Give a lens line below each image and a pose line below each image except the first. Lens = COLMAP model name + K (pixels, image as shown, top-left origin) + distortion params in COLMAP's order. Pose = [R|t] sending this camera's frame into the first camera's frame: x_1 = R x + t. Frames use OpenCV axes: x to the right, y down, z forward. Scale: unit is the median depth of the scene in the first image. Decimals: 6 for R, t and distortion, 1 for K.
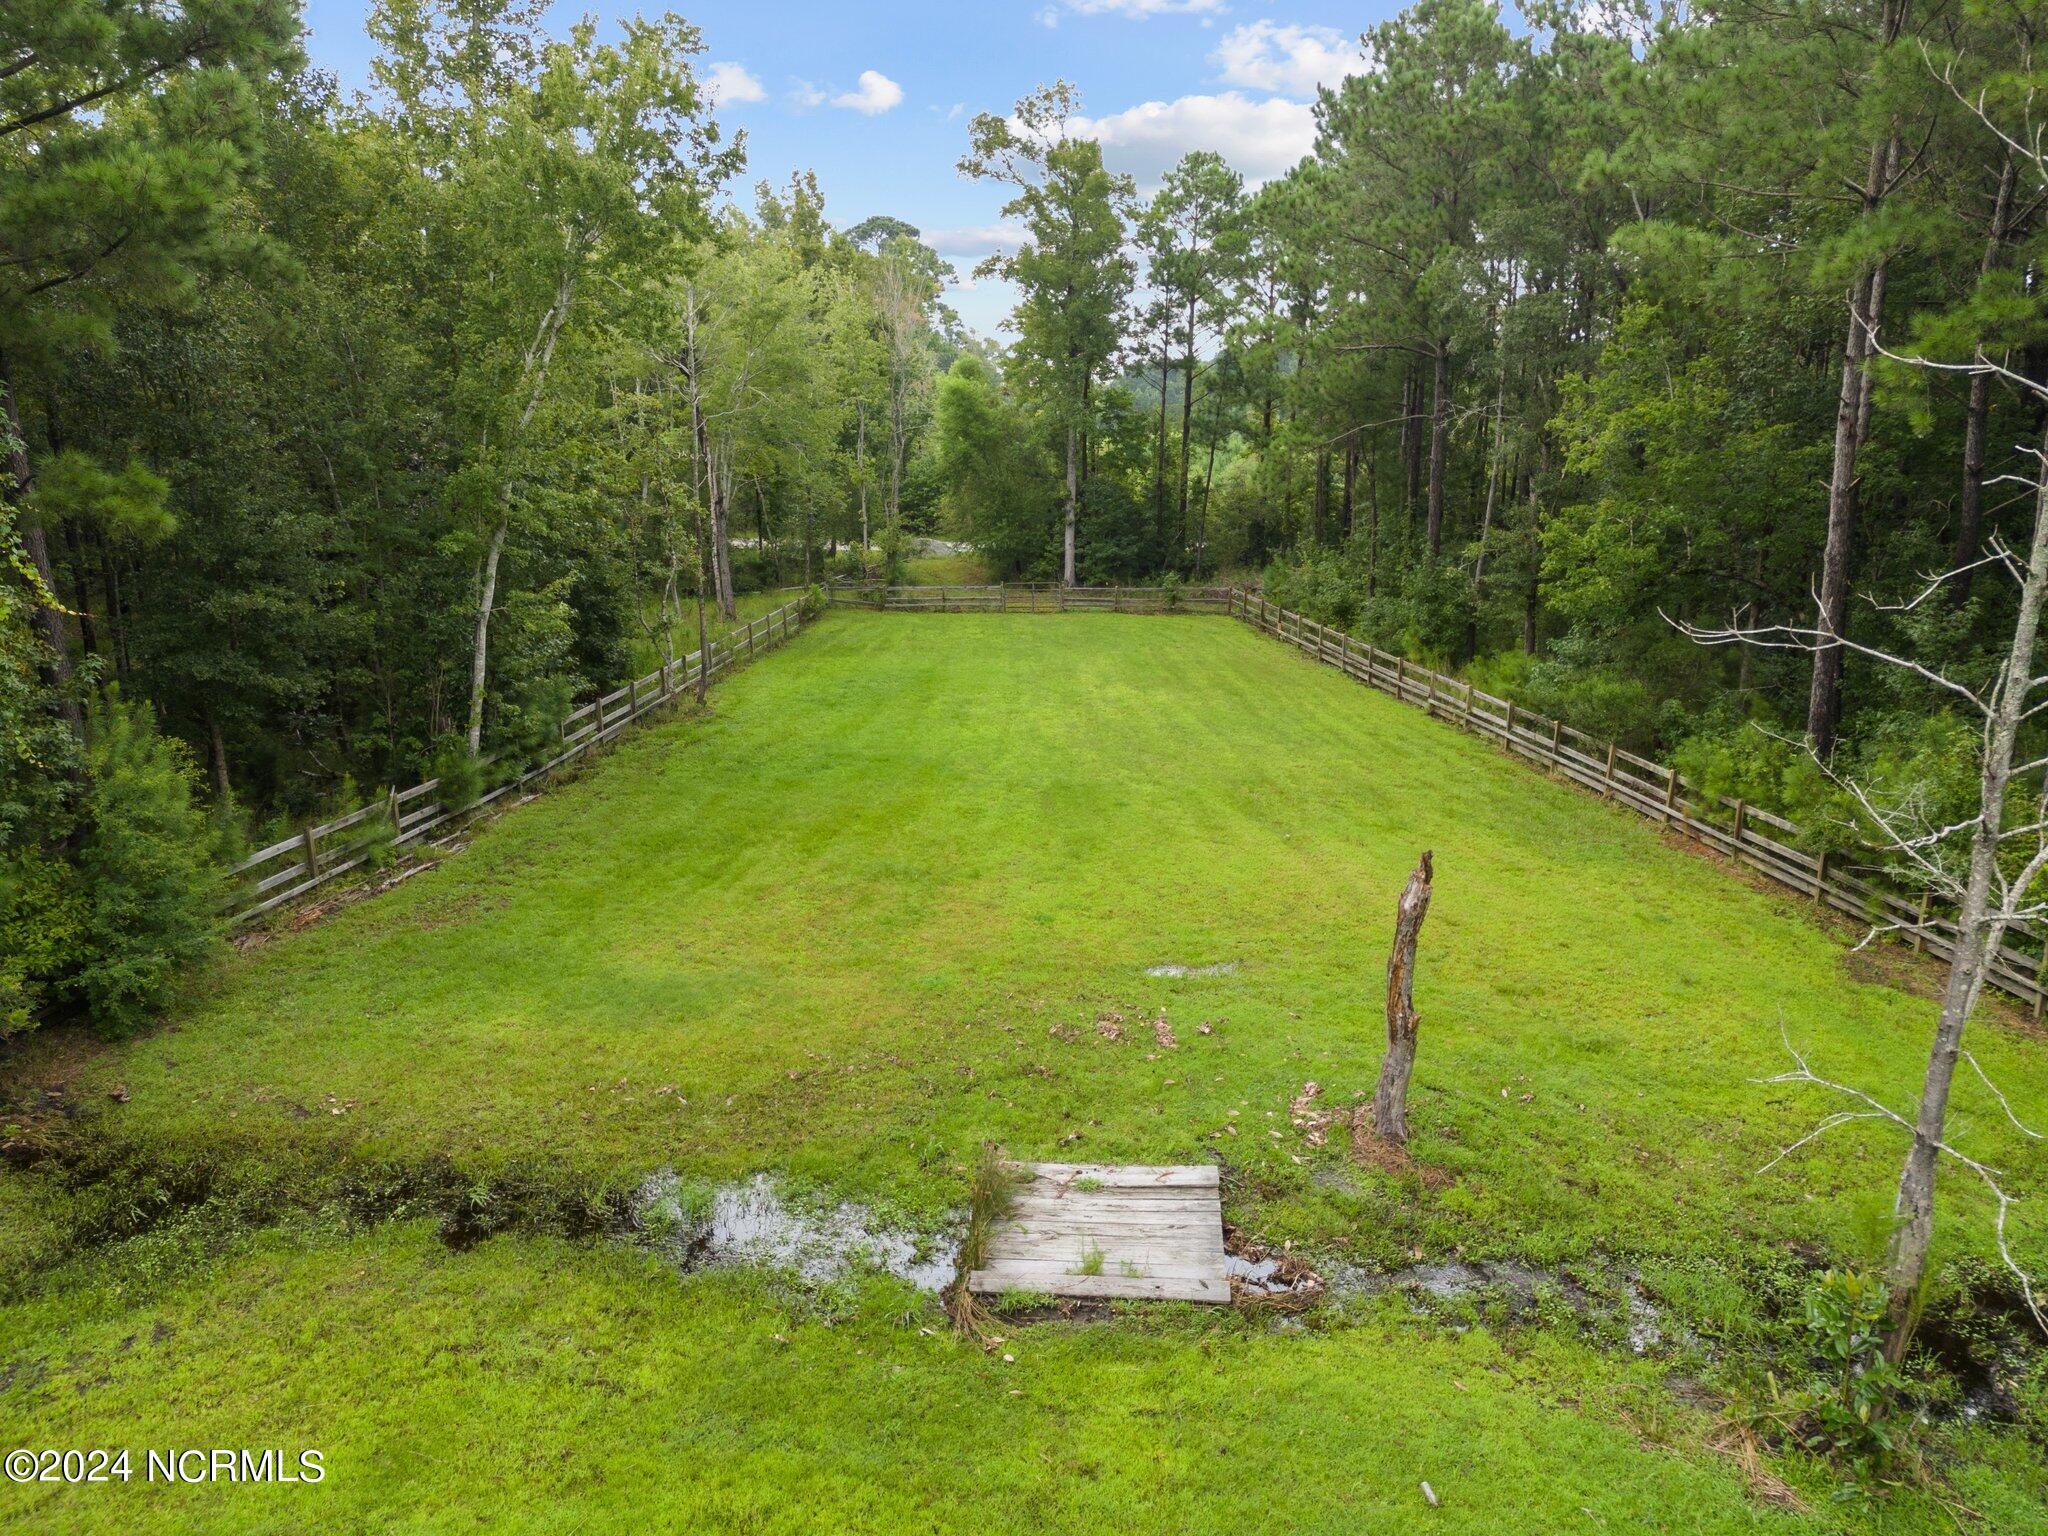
lens RADIAL K [[1488.1, 0, 1032.7], [0, 1488.1, 773.9], [0, 0, 1]] dist [0.066409, -0.048670]
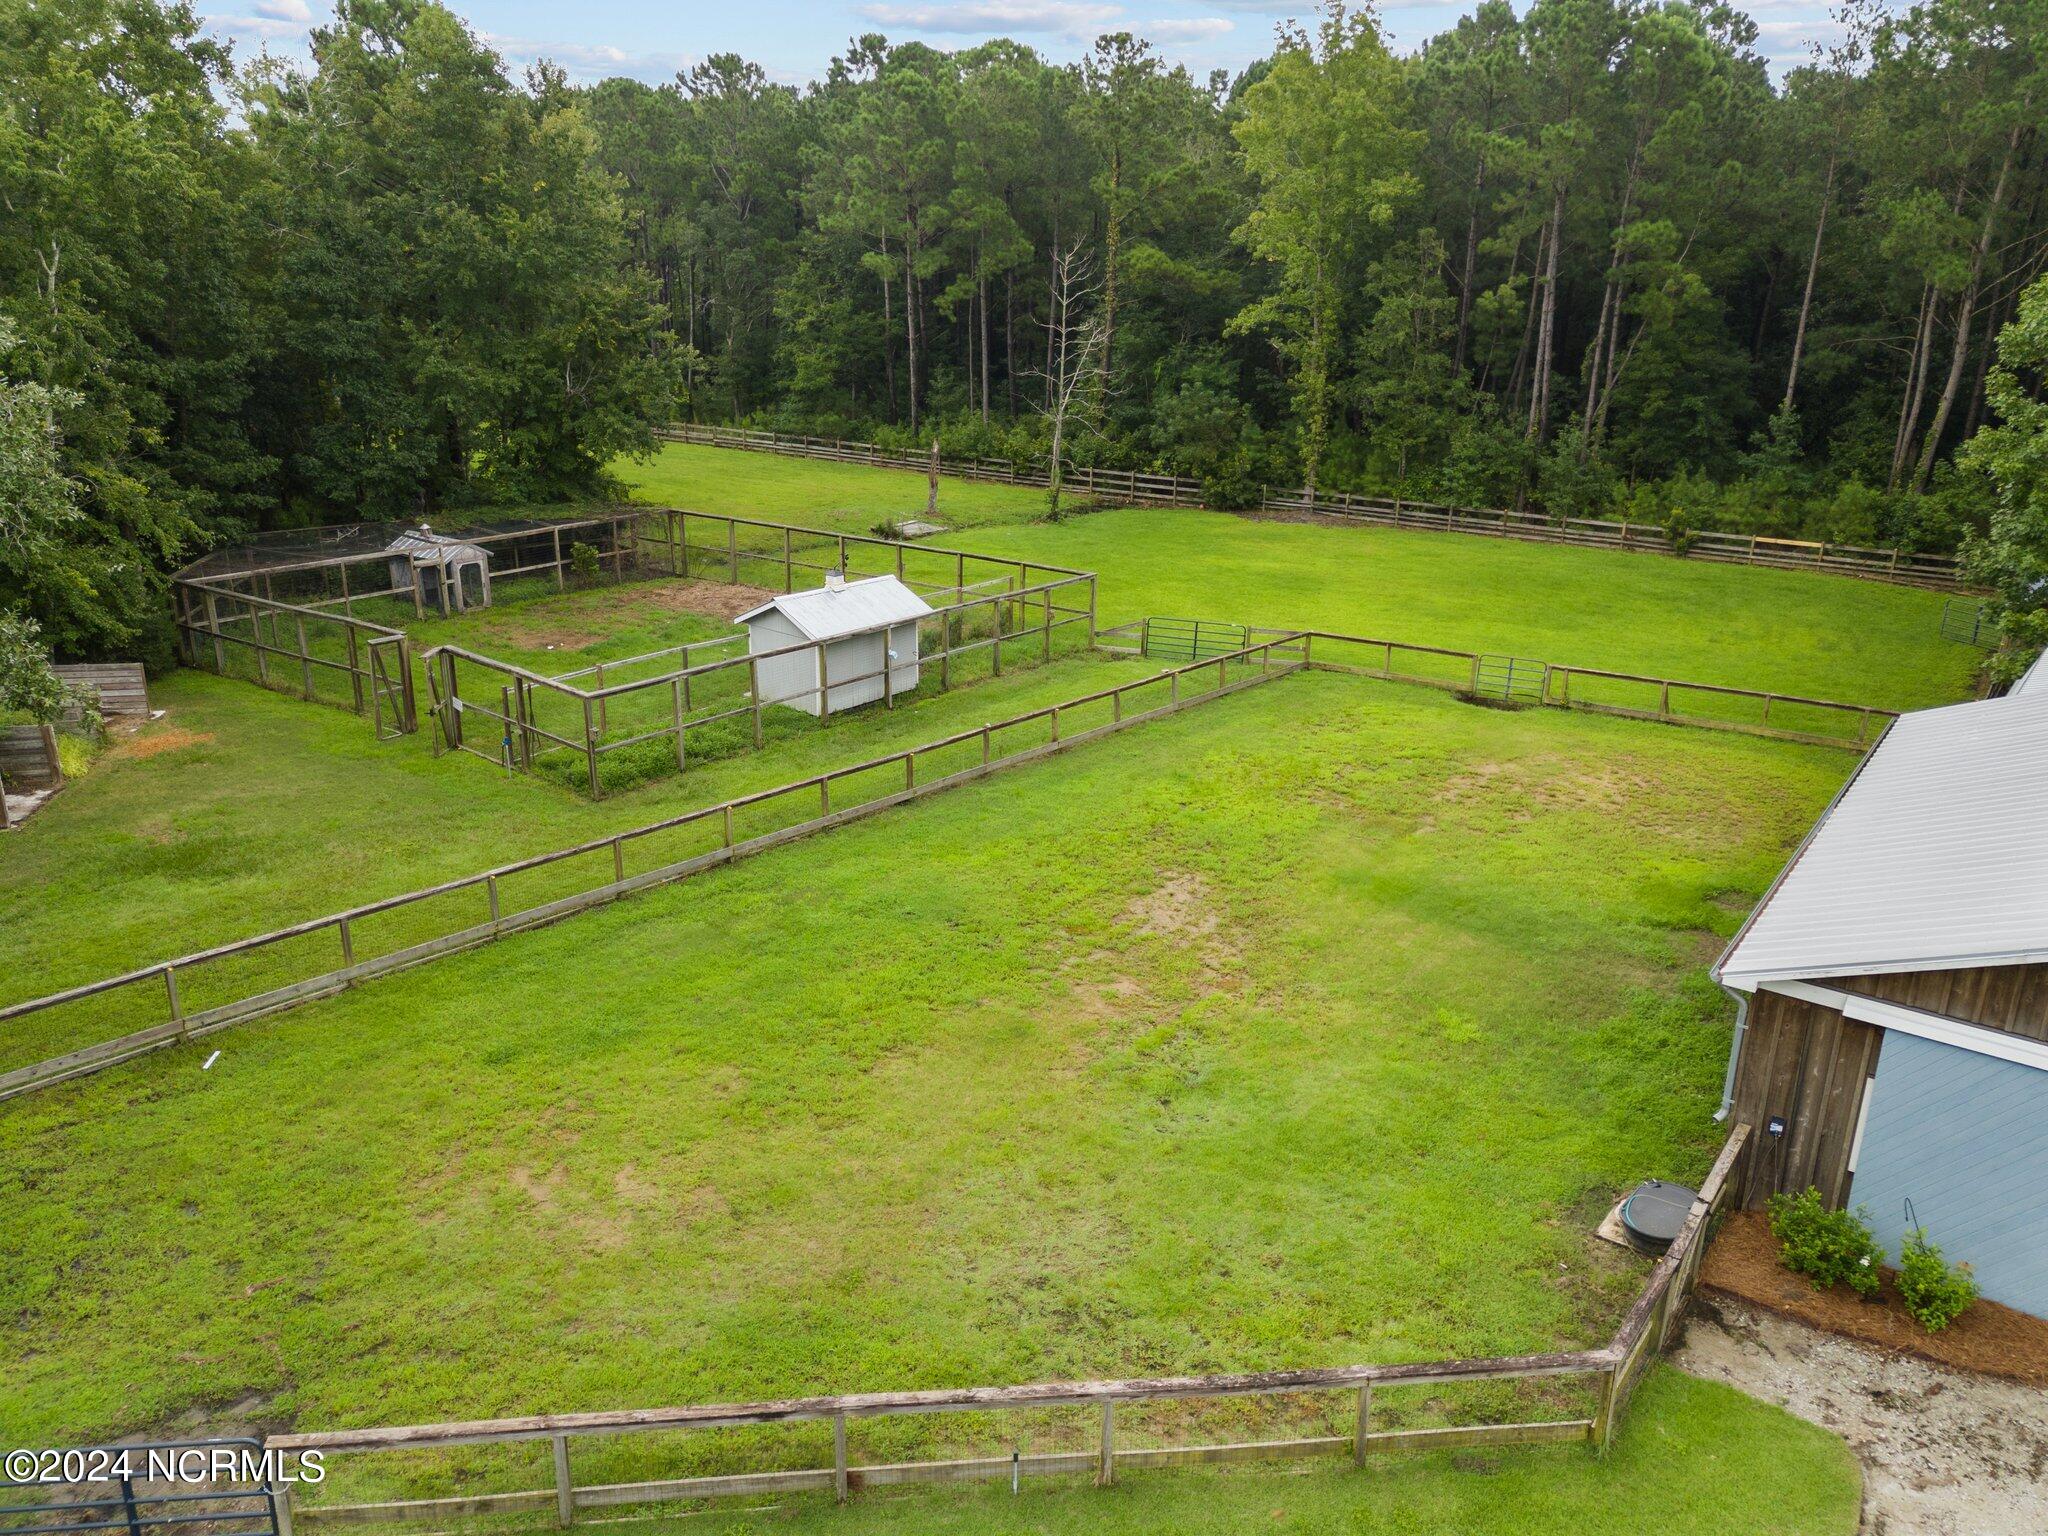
lens RADIAL K [[1488.1, 0, 1035.6], [0, 1488.1, 762.0], [0, 0, 1]] dist [0.066409, -0.048670]
pose [[0.663729, -0.247657, 0.705783, -1.470325], [0.167671, 0.968844, 0.182285, 0.116486], [-0.728938, -0.002649, 0.684575, -1.113760]]
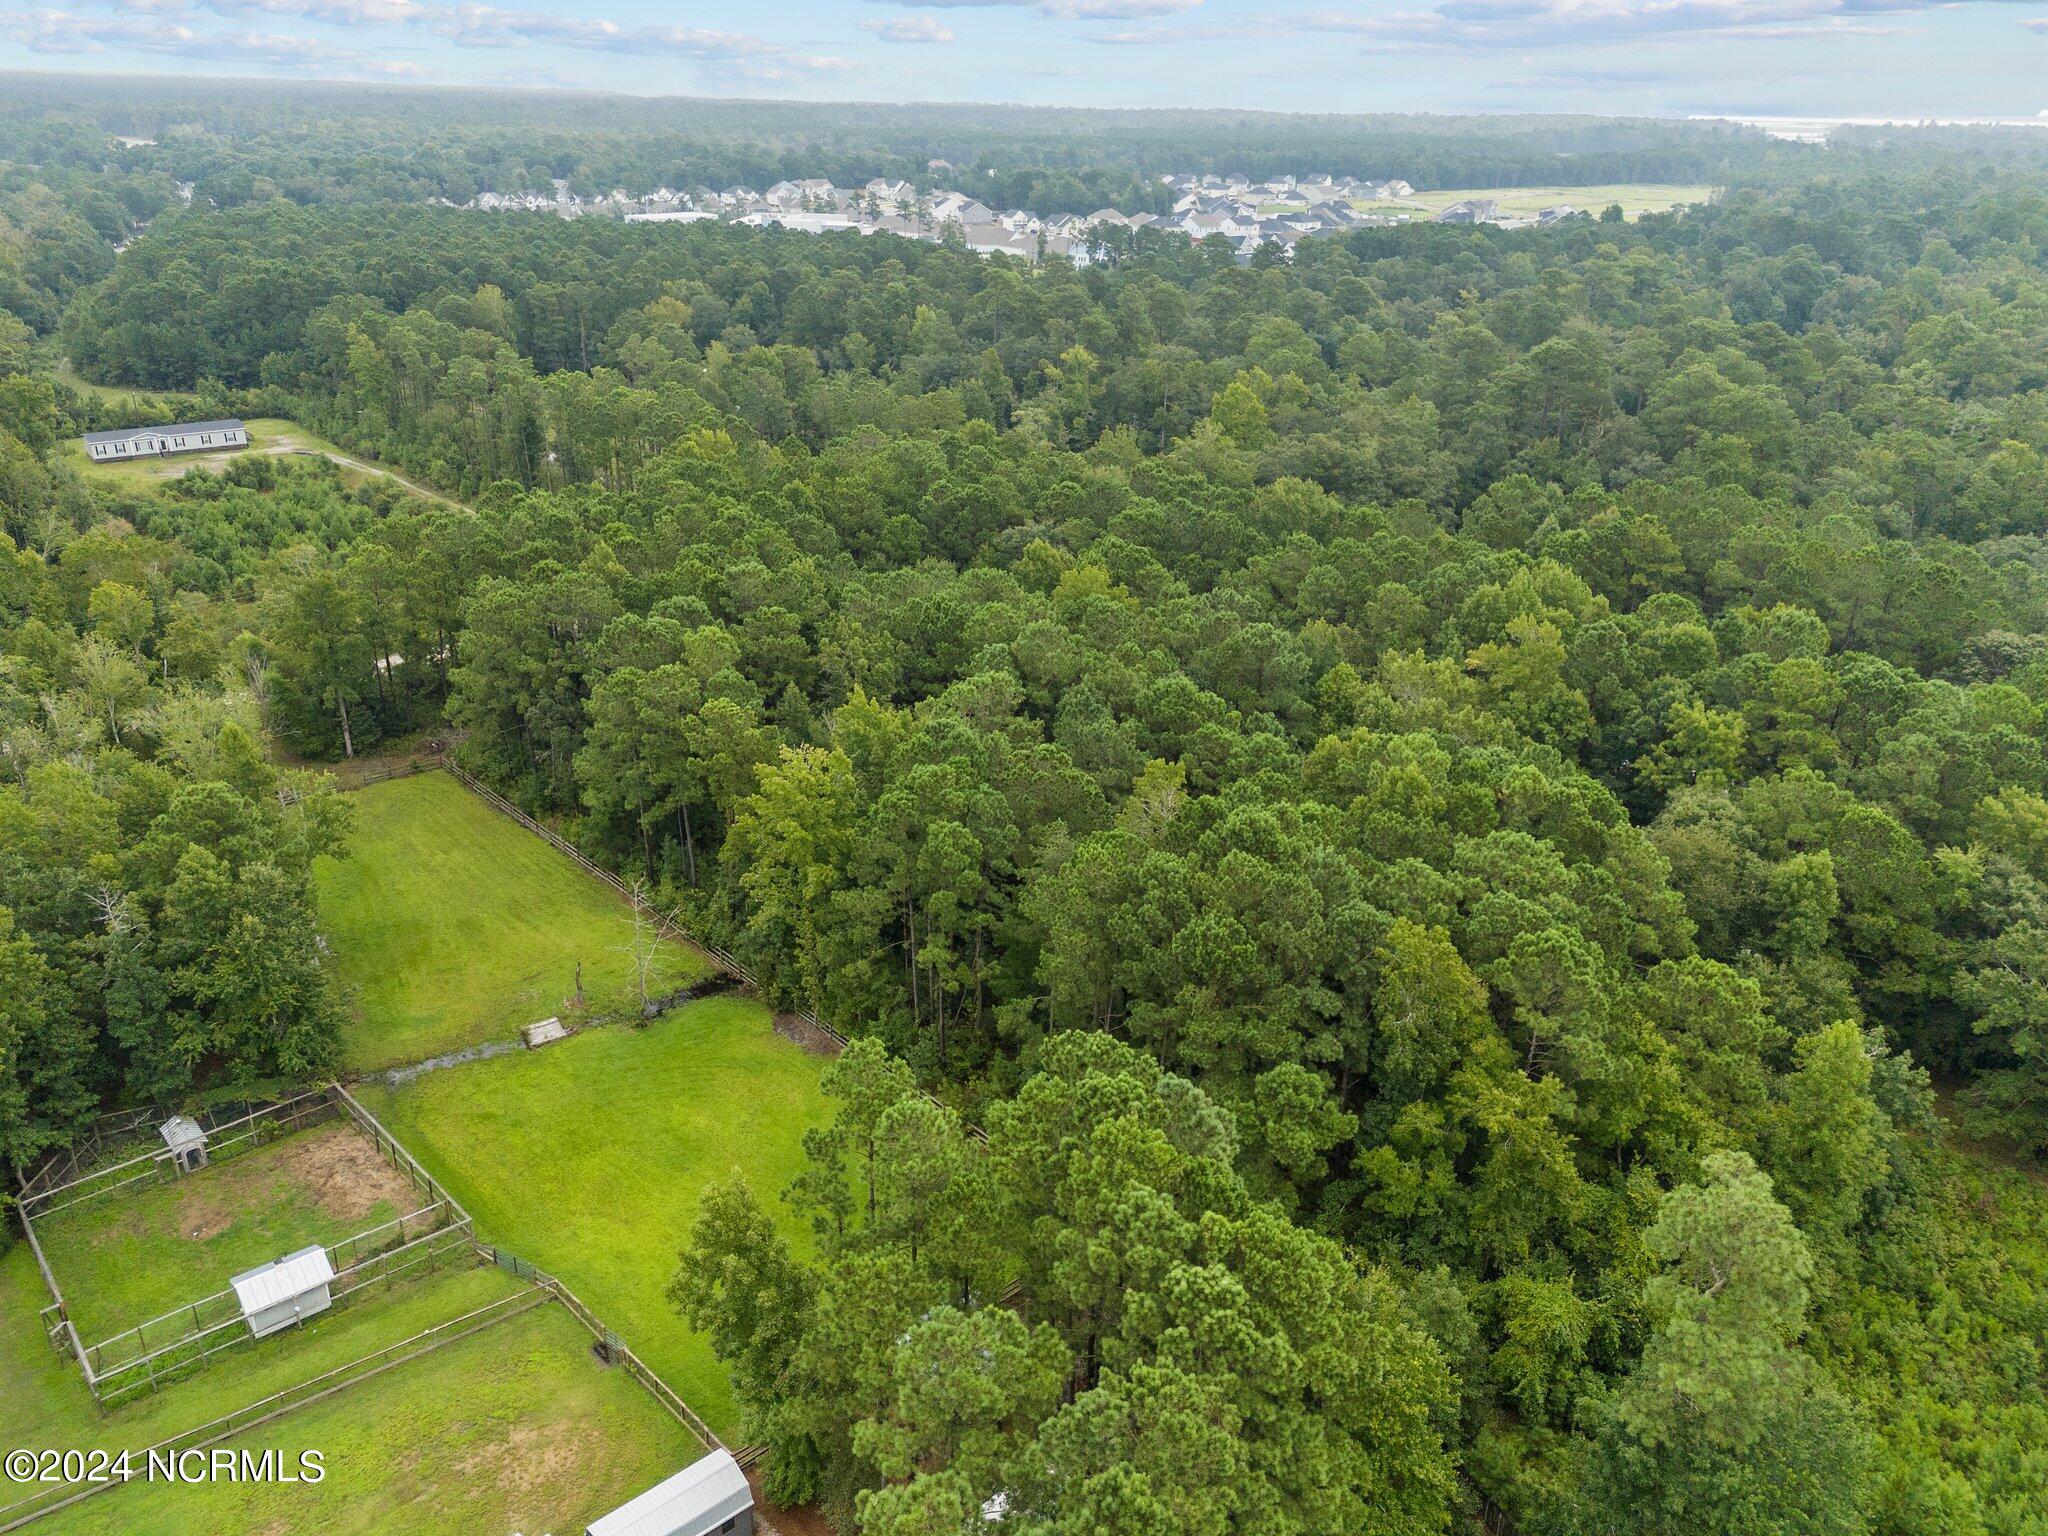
lens RADIAL K [[1488.1, 0, 1026.5], [0, 1488.1, 754.1], [0, 0, 1]] dist [0.066409, -0.048670]
pose [[0.807391, -0.234418, 0.541449, -0.810749], [0.126880, 0.965198, 0.228679, -1.129318], [-0.576212, -0.115934, 0.809036, -2.898982]]
